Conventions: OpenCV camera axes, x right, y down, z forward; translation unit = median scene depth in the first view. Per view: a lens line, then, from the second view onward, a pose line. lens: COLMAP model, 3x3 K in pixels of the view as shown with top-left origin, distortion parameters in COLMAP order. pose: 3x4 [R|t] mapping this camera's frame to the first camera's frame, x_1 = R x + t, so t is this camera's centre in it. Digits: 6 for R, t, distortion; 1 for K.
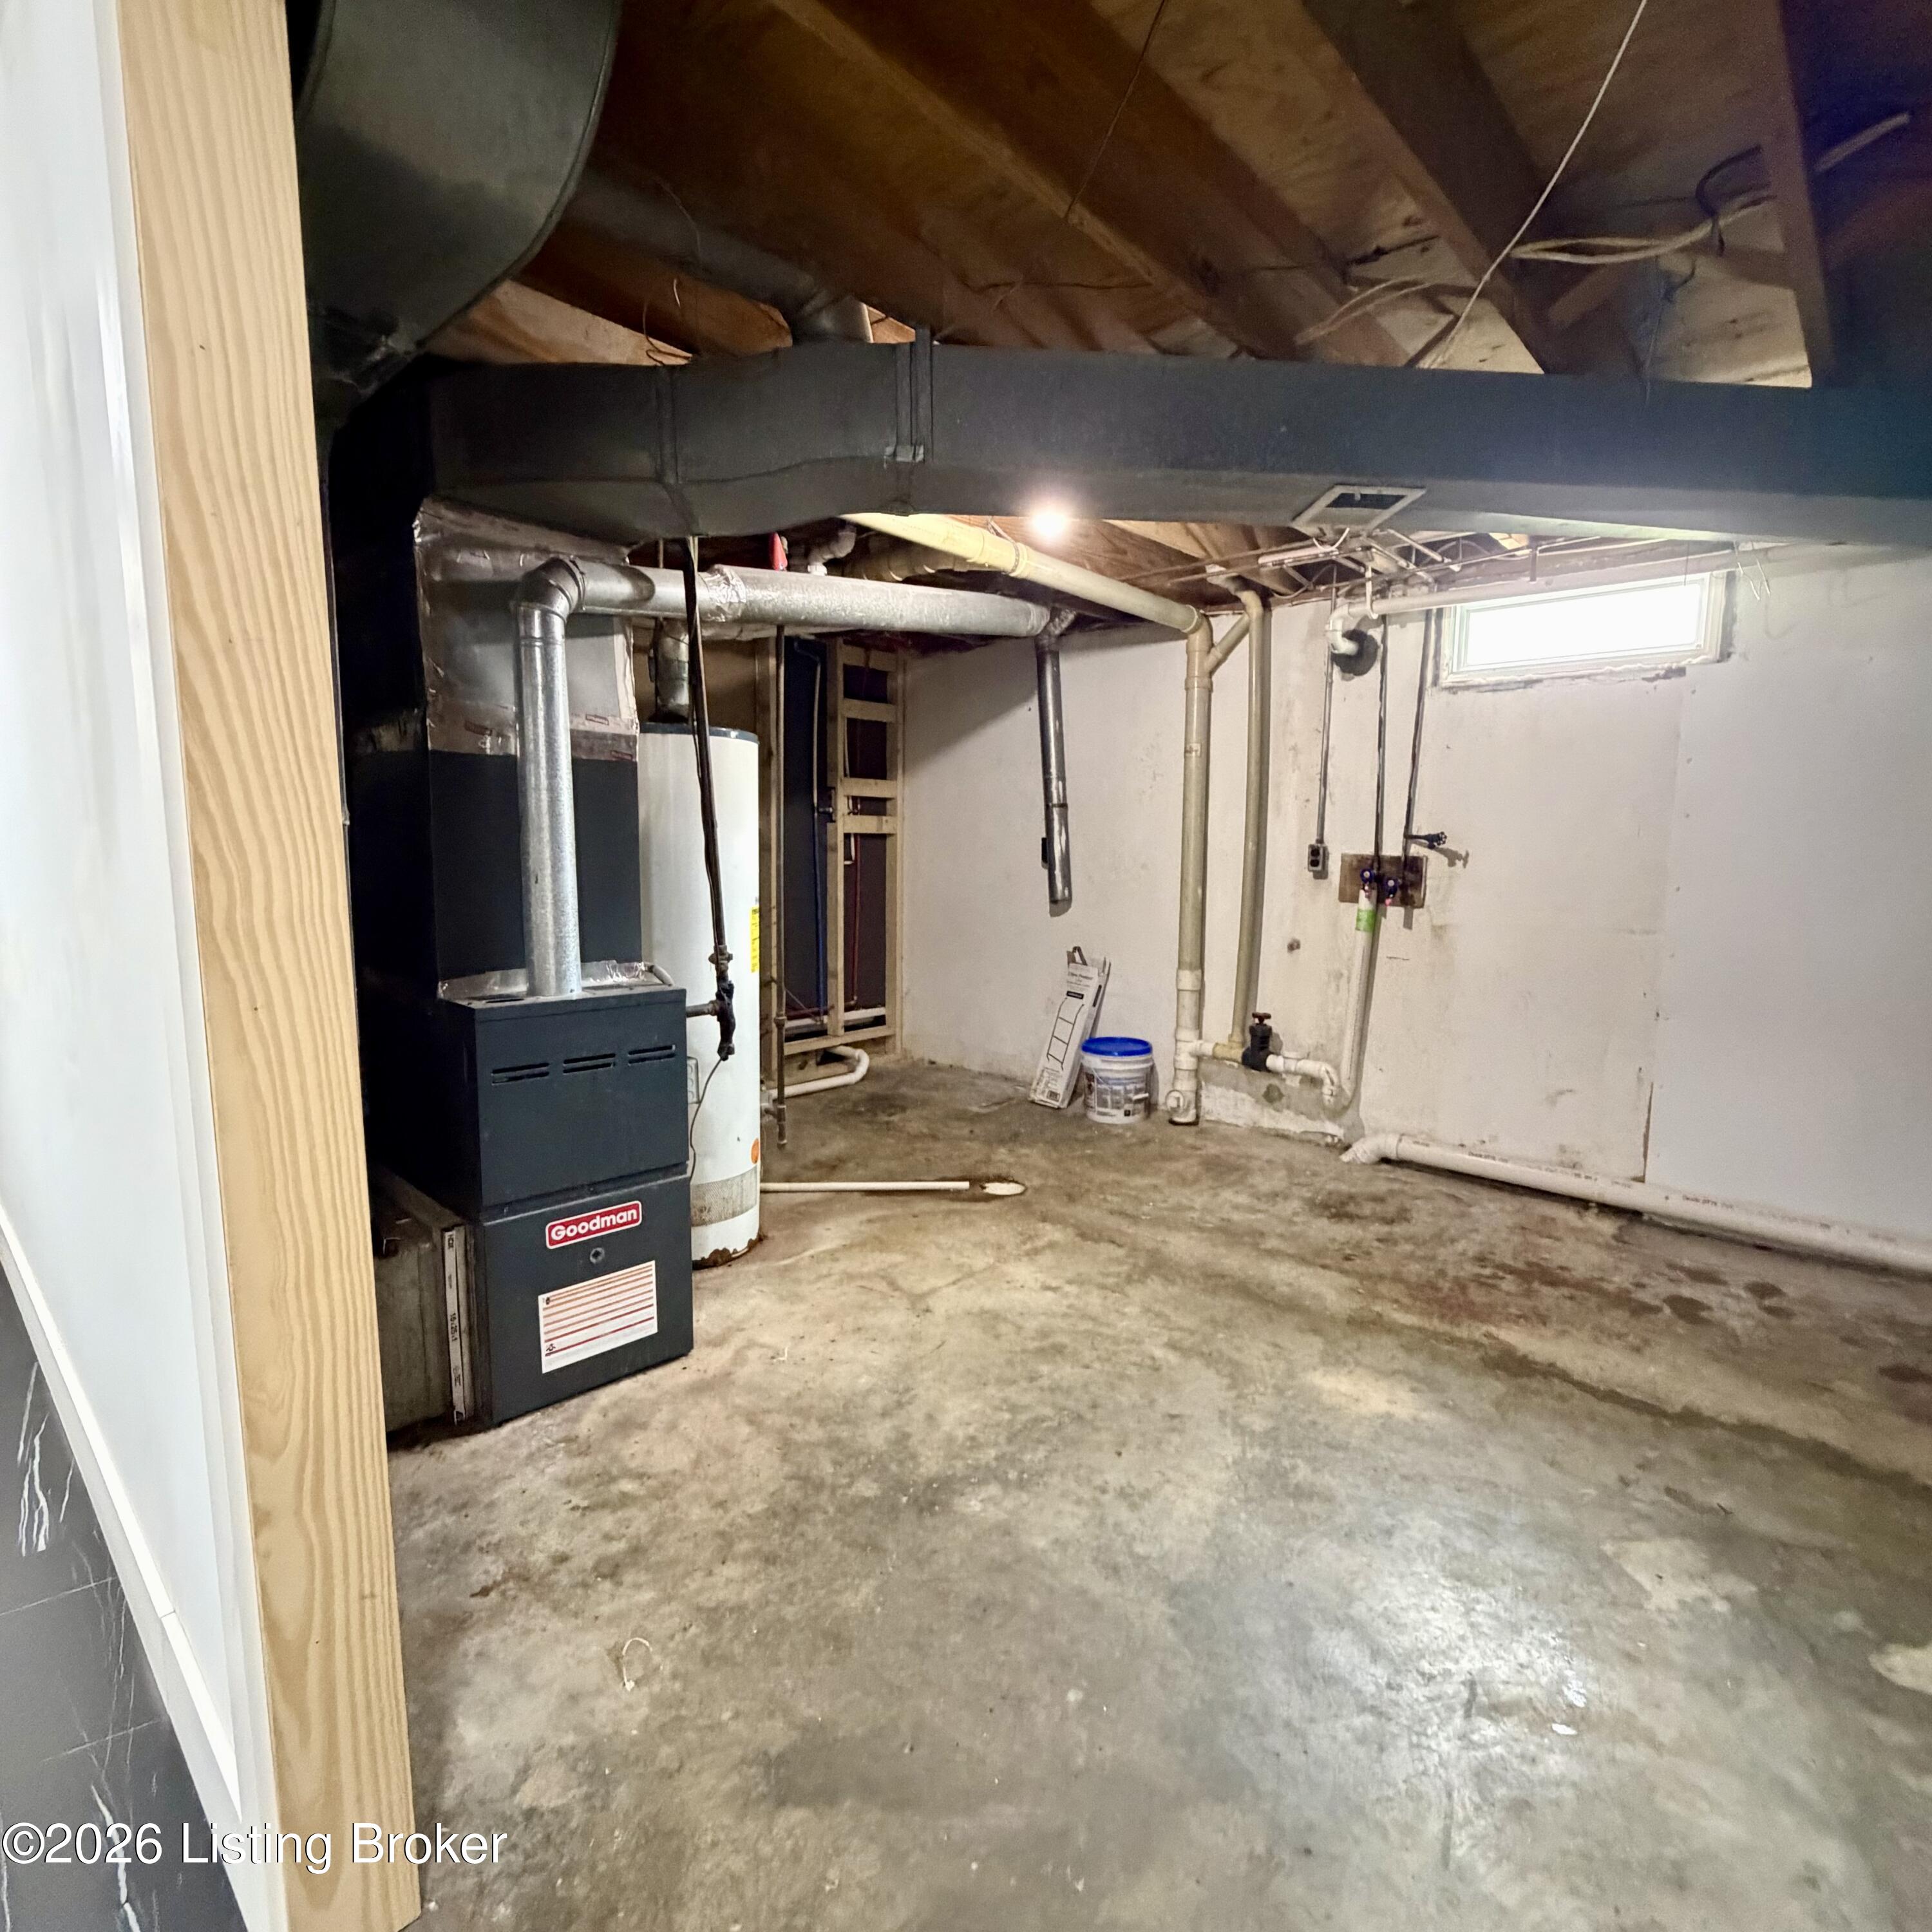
lens RADIAL K [[1028.8, 0, 965.0], [0, 1028.8, 966.5], [0, 0, 1]] dist [0.000444, -0.000200]
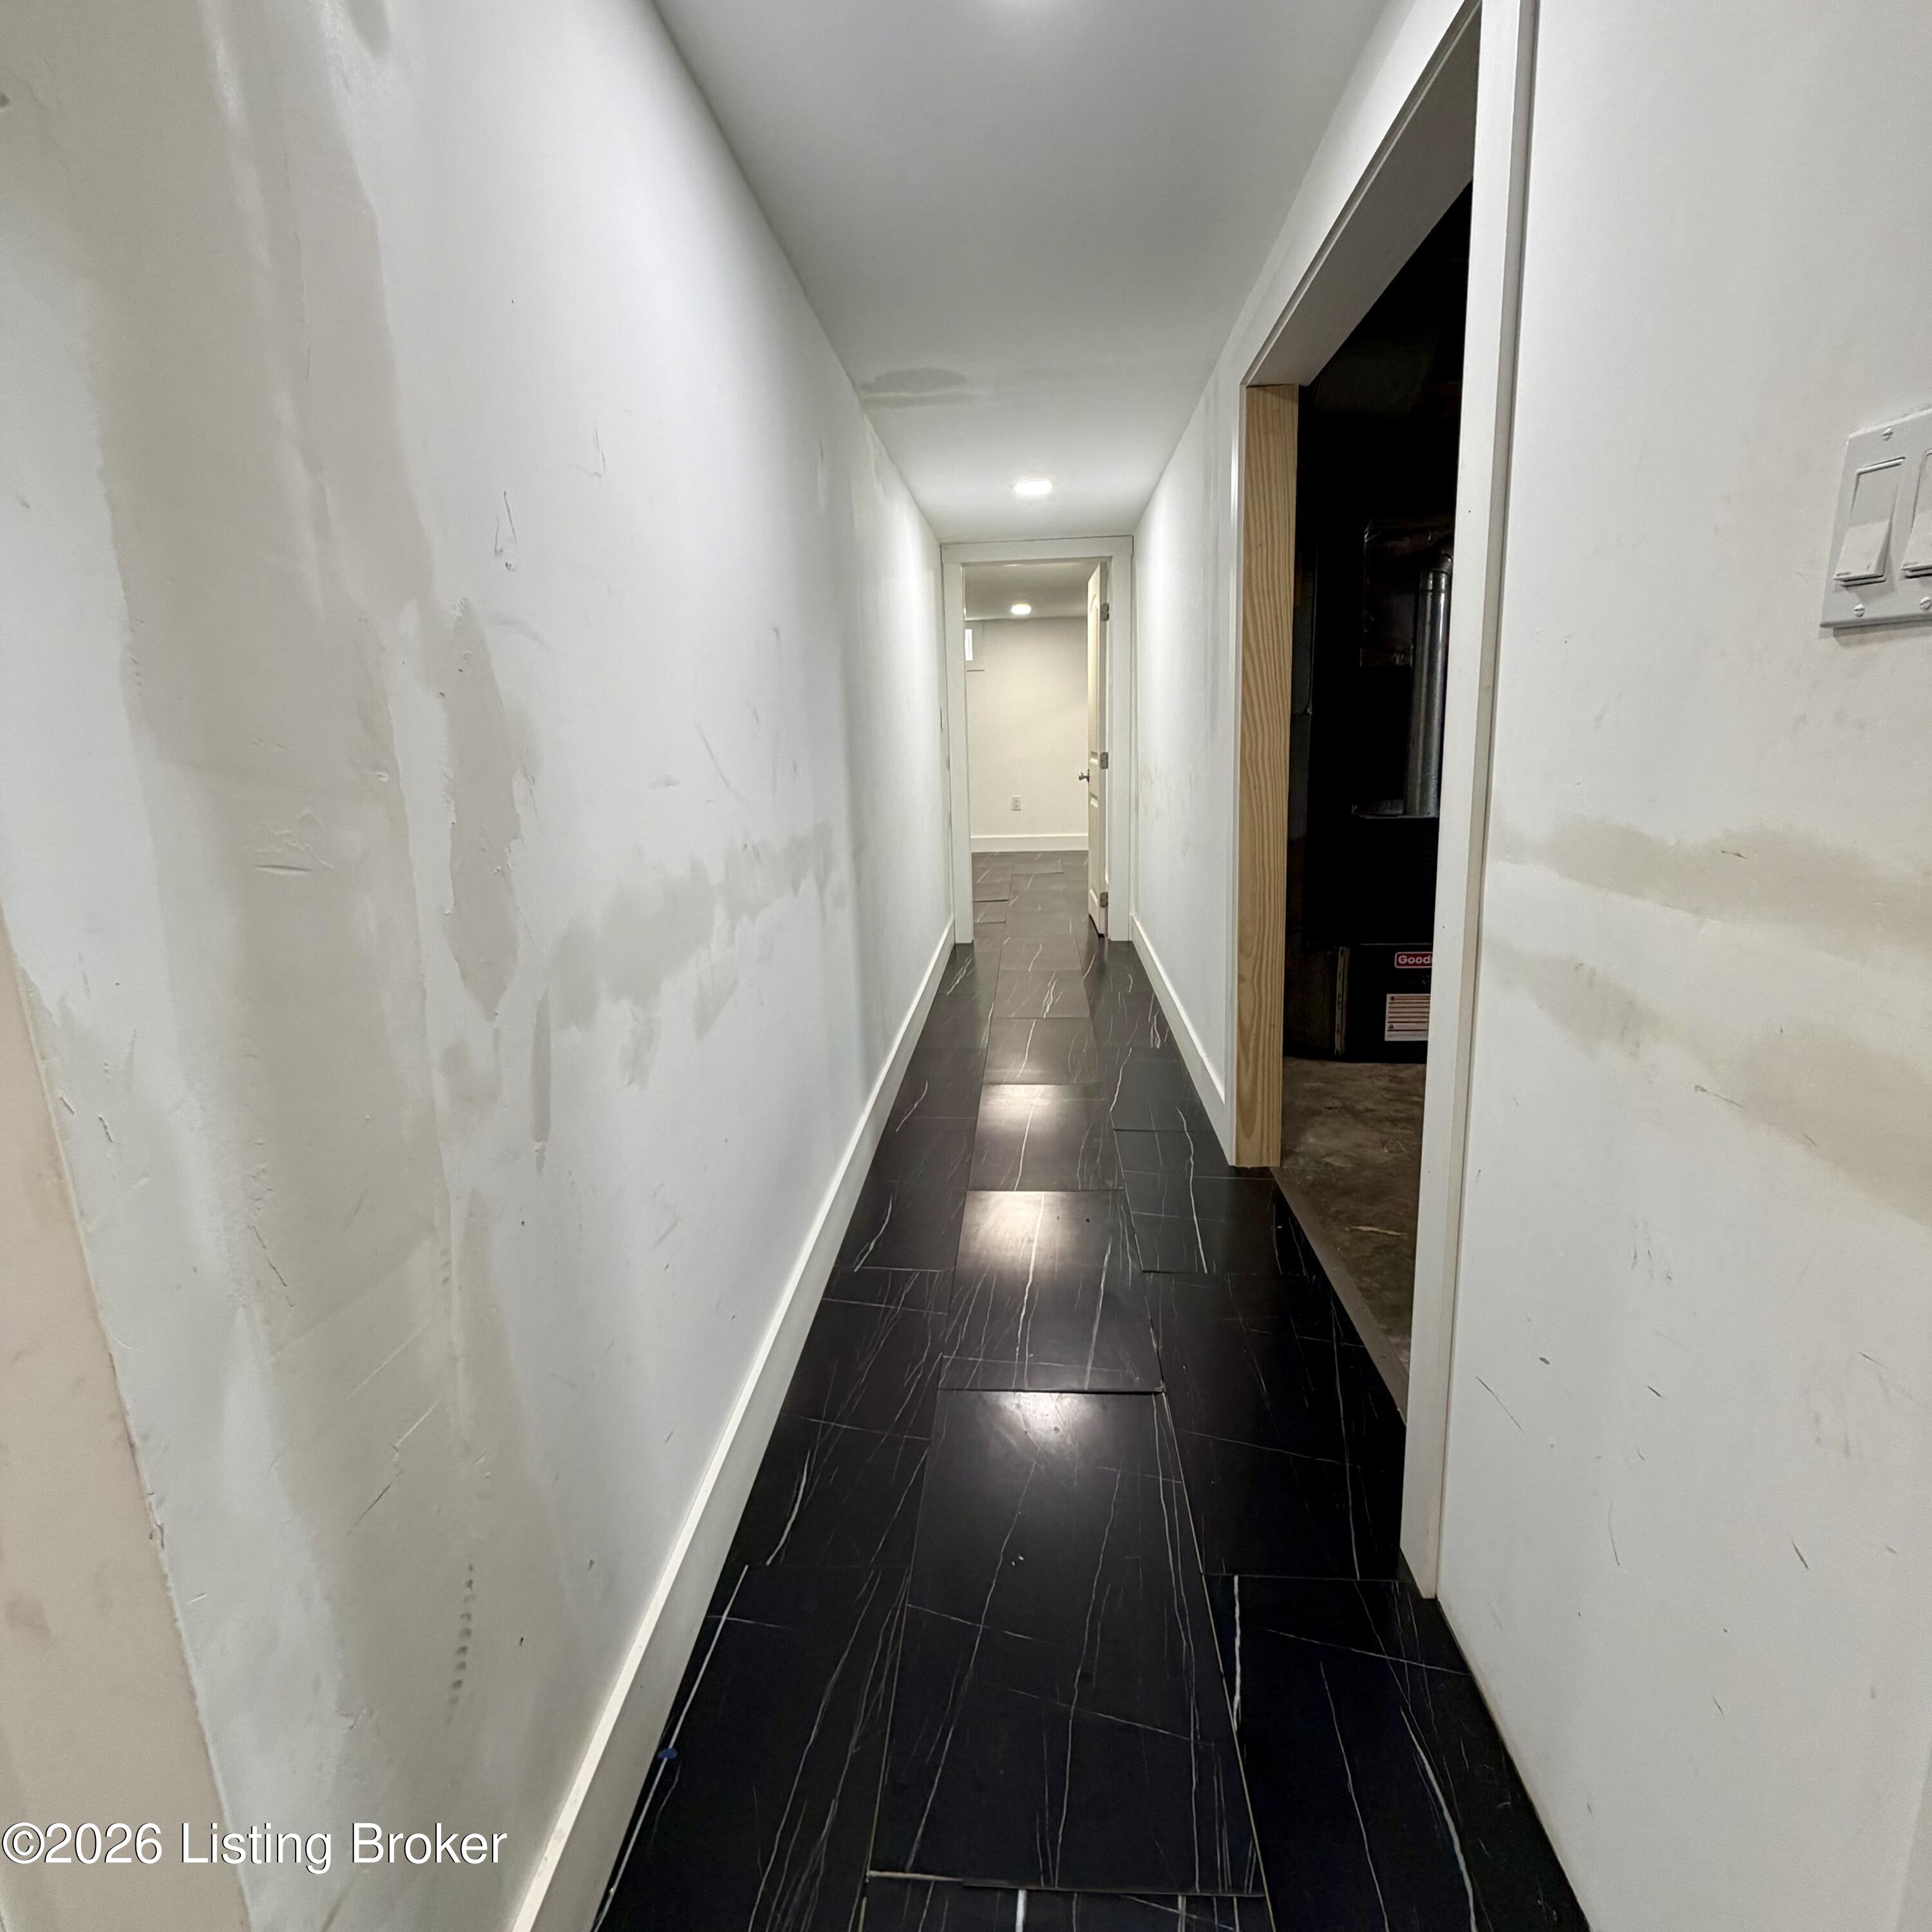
lens RADIAL K [[1028.8, 0, 967.7], [0, 1028.8, 964.0], [0, 0, 1]] dist [0.000444, -0.000200]
pose [[0.628986, 0.141845, -0.764367, 0.064722], [-0.049592, 0.988532, 0.142635, 0.009573], [0.775833, -0.051809, 0.628807, -0.087919]]
